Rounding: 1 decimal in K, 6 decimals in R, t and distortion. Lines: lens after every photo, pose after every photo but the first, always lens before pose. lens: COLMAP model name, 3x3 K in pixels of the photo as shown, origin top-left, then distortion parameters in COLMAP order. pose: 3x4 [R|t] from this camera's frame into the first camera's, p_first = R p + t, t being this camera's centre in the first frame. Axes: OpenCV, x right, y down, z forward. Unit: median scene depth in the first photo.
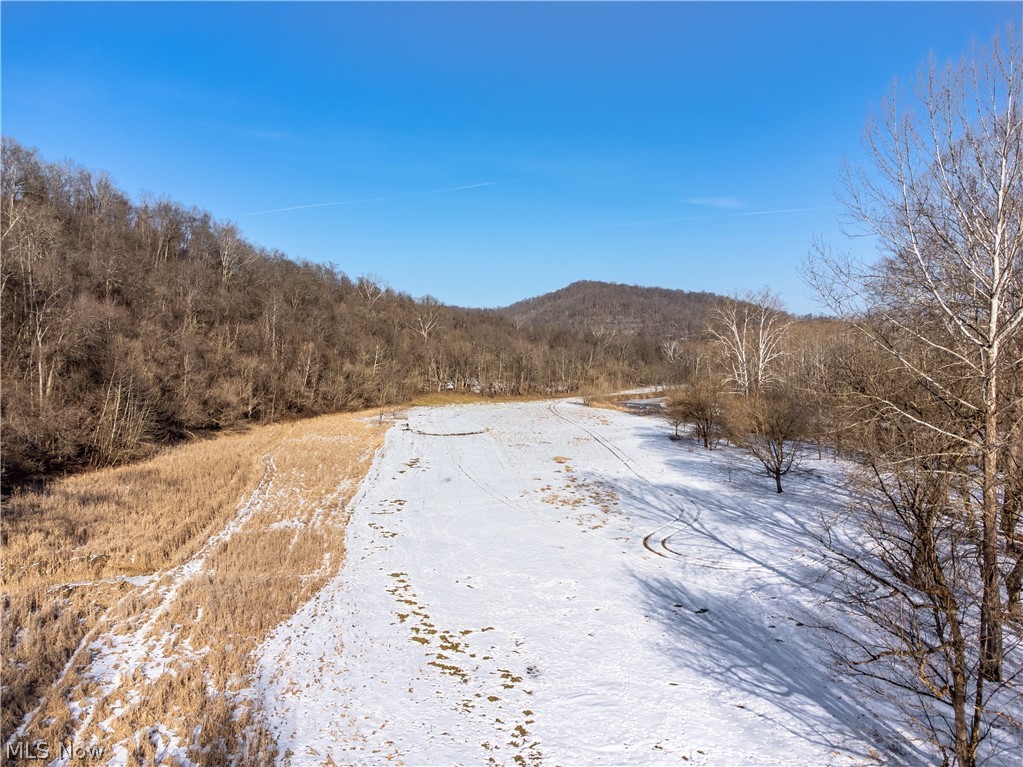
lens RADIAL K [[765.3, 0, 508.7], [0, 765.3, 379.2], [0, 0, 1]] dist [0.000157, 0.032141]
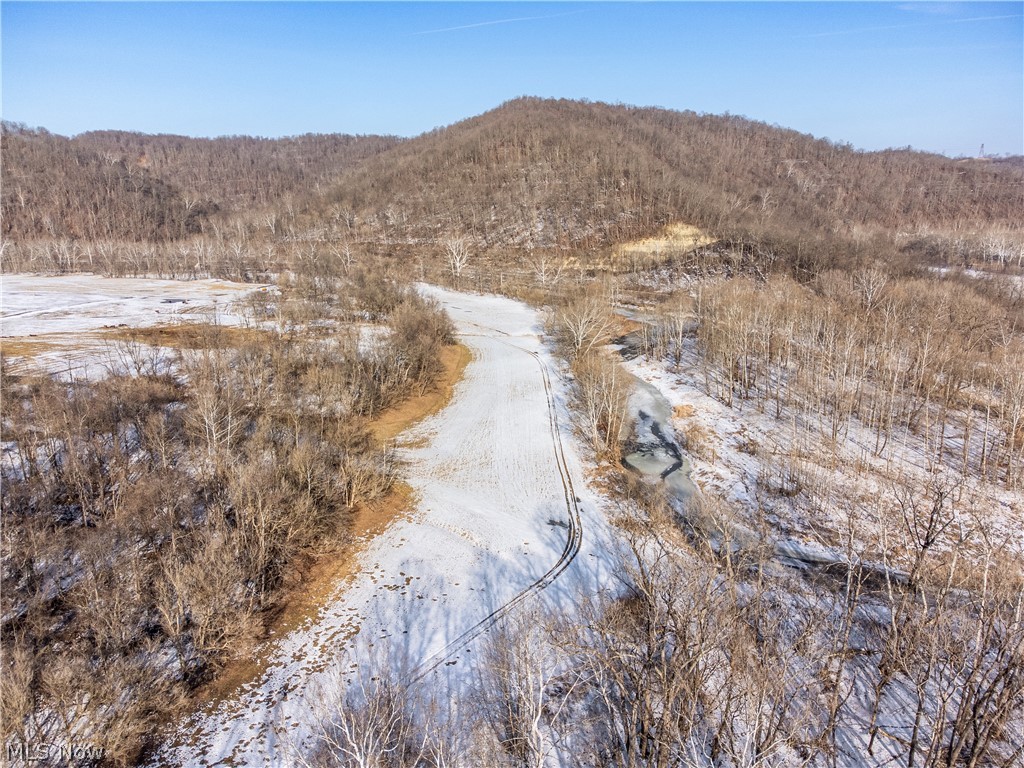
lens RADIAL K [[766.1, 0, 509.2], [0, 766.1, 379.7], [0, 0, 1]] dist [0.000157, 0.032141]
pose [[0.997379, 0.016095, -0.070545, 3.110074], [-0.000194, 0.975536, 0.219839, -0.948977], [0.072358, -0.219249, 0.972982, 7.740004]]
